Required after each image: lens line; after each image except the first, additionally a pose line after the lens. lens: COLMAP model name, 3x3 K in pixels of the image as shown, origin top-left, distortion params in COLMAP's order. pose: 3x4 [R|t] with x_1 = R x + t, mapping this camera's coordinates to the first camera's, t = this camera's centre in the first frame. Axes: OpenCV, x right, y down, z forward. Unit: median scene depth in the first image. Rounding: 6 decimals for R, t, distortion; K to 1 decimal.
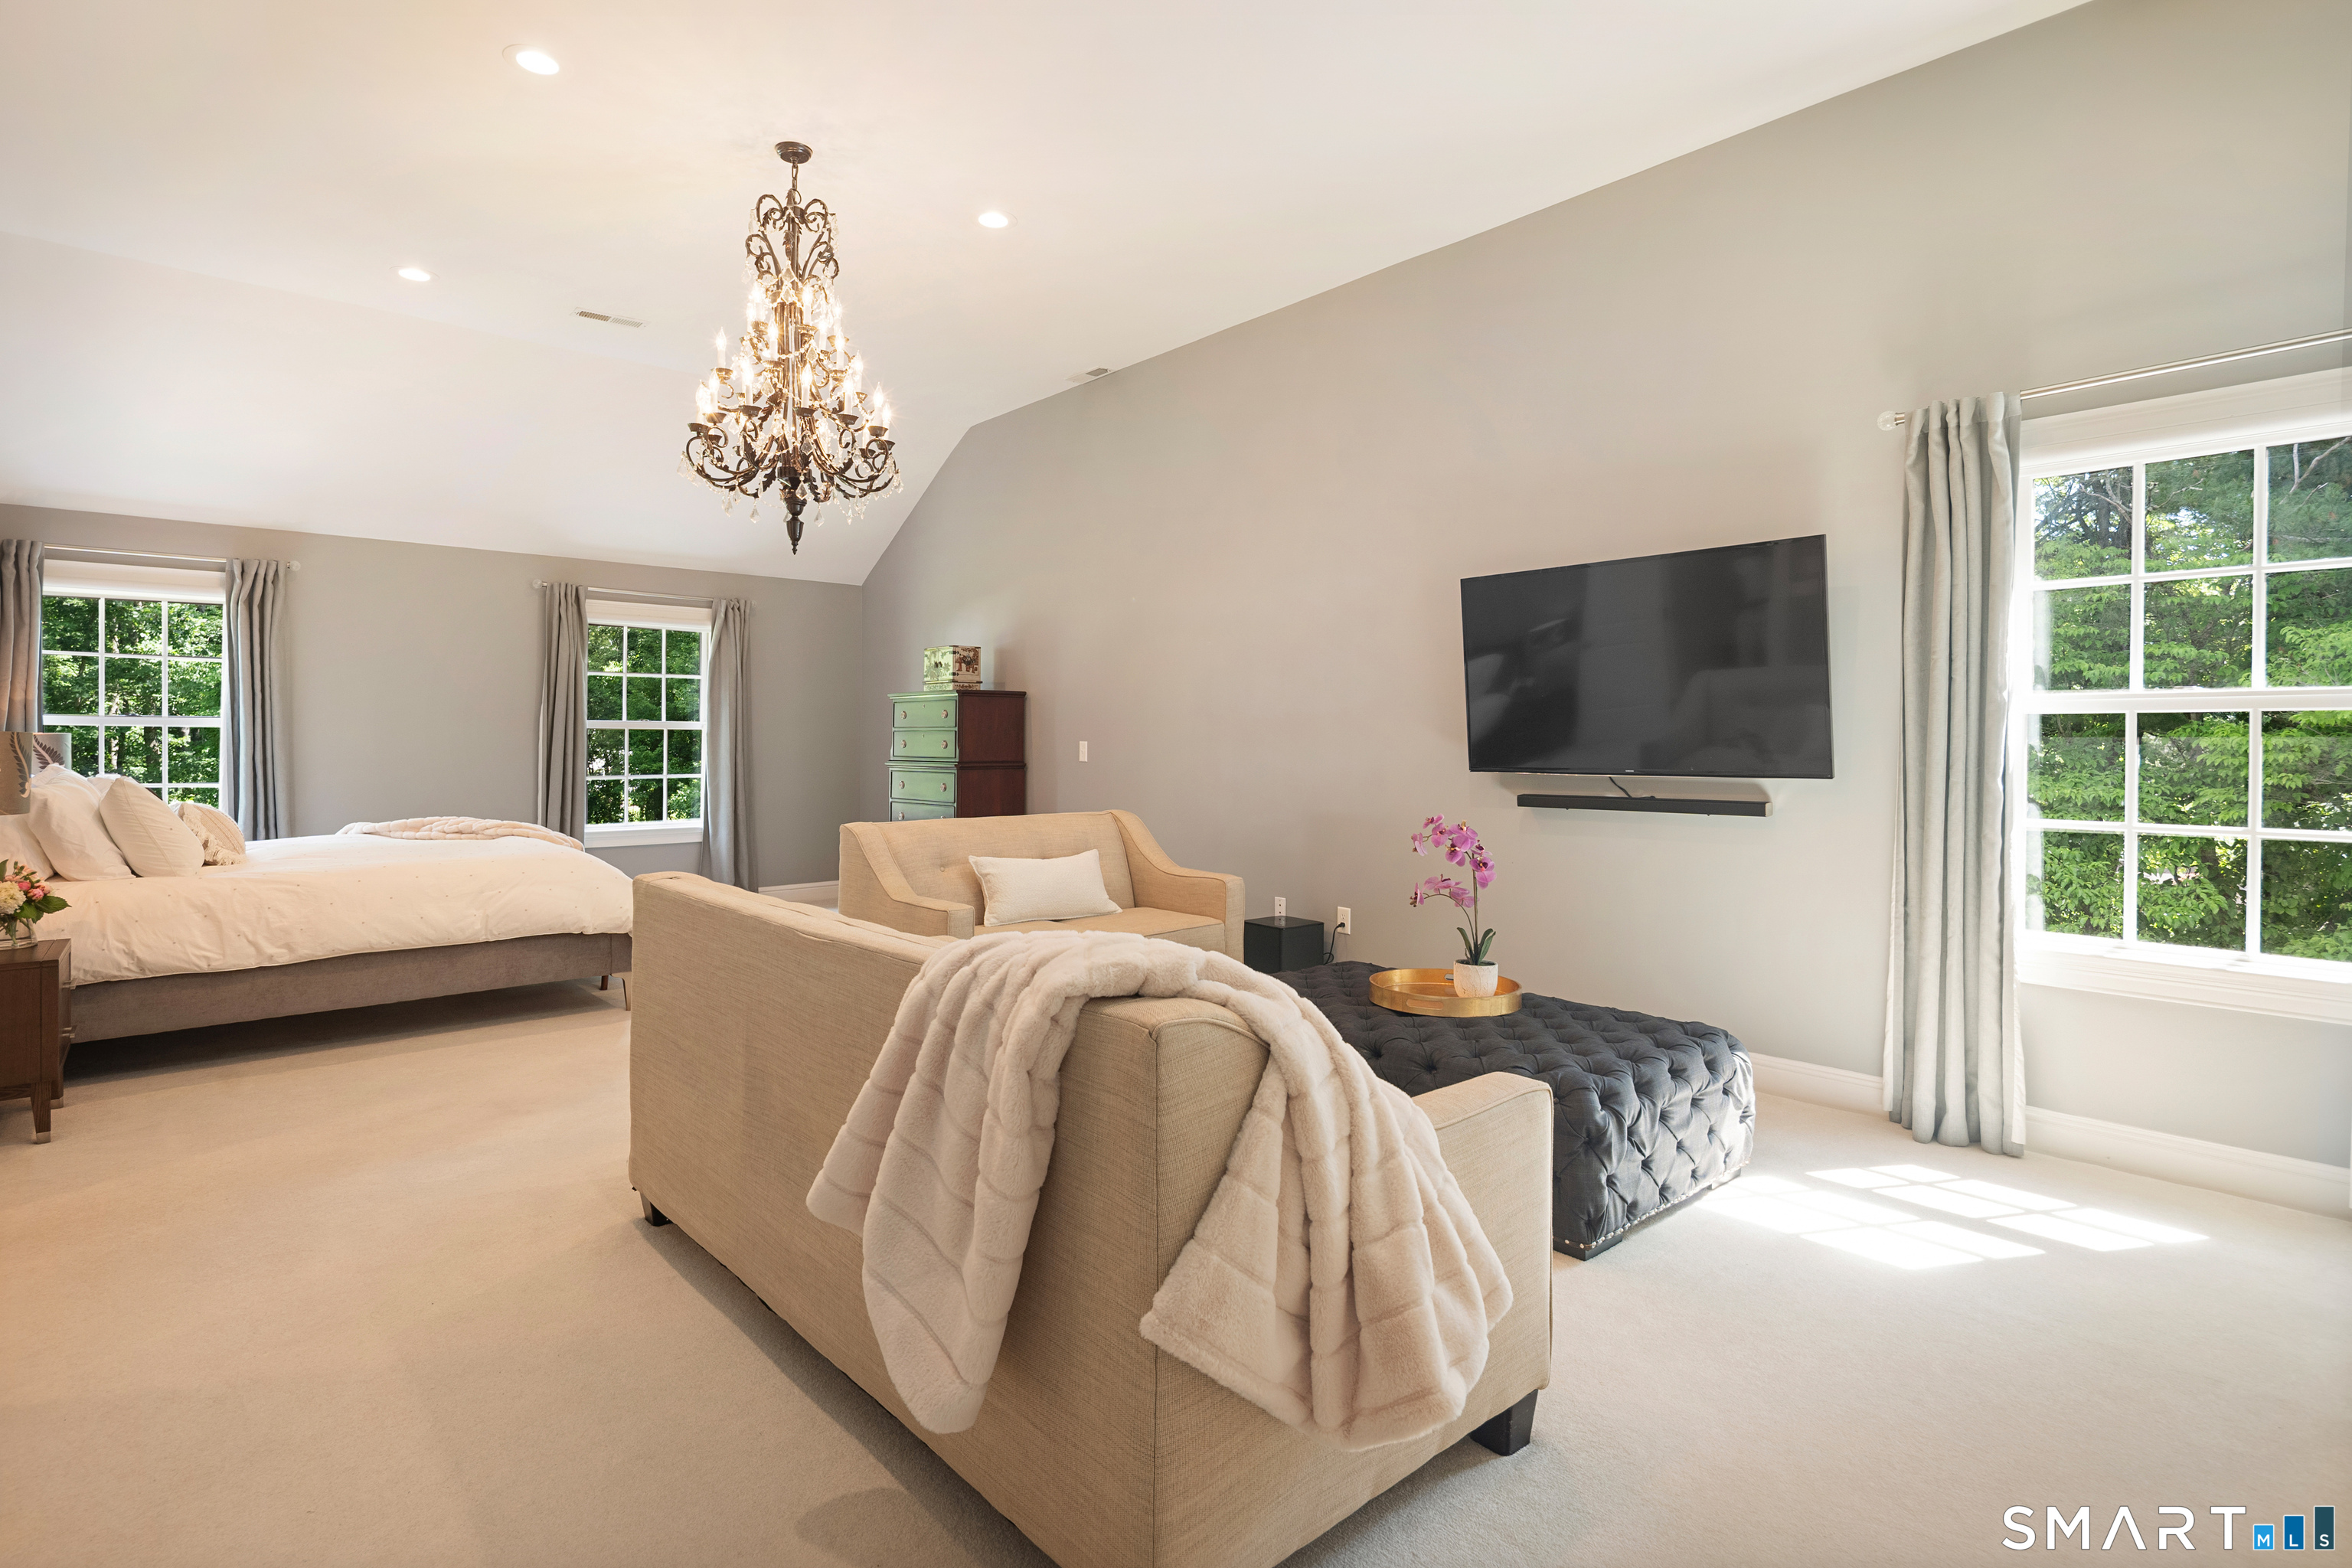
lens RADIAL K [[1181.2, 0, 1172.7], [0, 1181.2, 749.0], [0, 0, 1]] dist [0.004292, -0.002393]
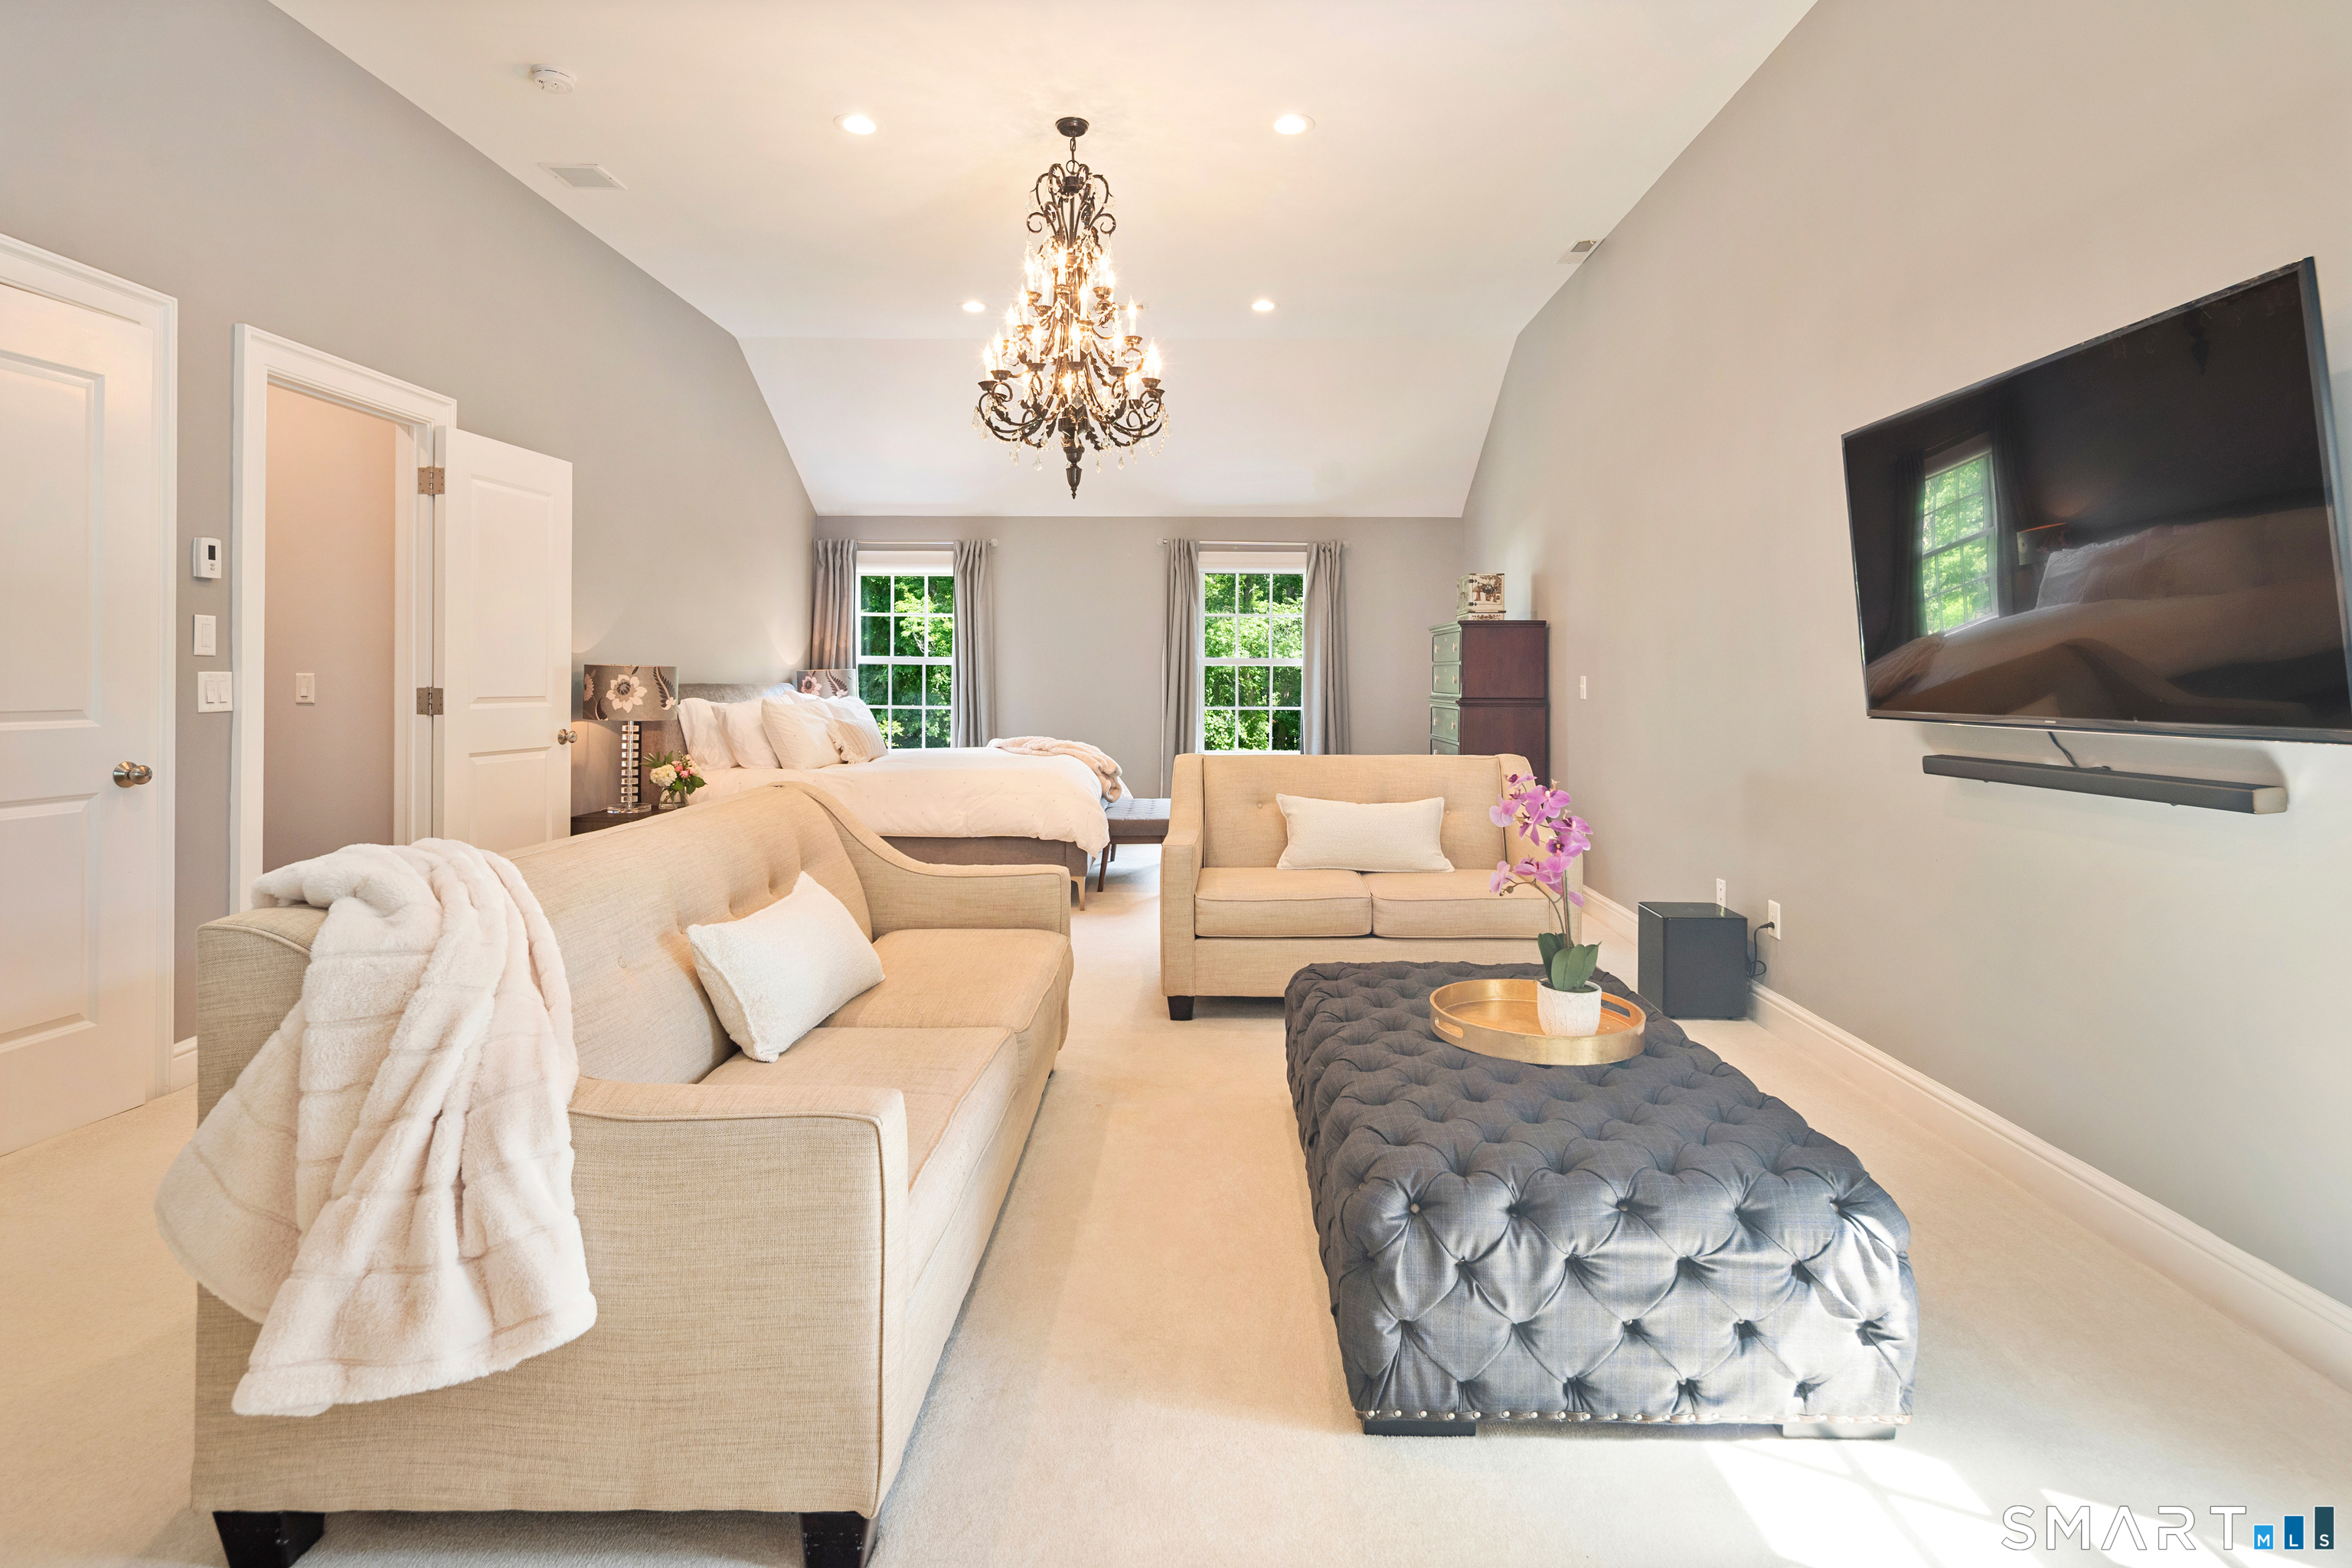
lens RADIAL K [[1177.2, 0, 1182.5], [0, 1177.2, 673.3], [0, 0, 1]] dist [0.000799, -0.000637]
pose [[0.742480, -0.001502, -0.669867, 0.461128], [-0.006594, 0.999933, -0.009551, 0.002829], [0.669836, 0.011508, 0.742420, 0.270043]]
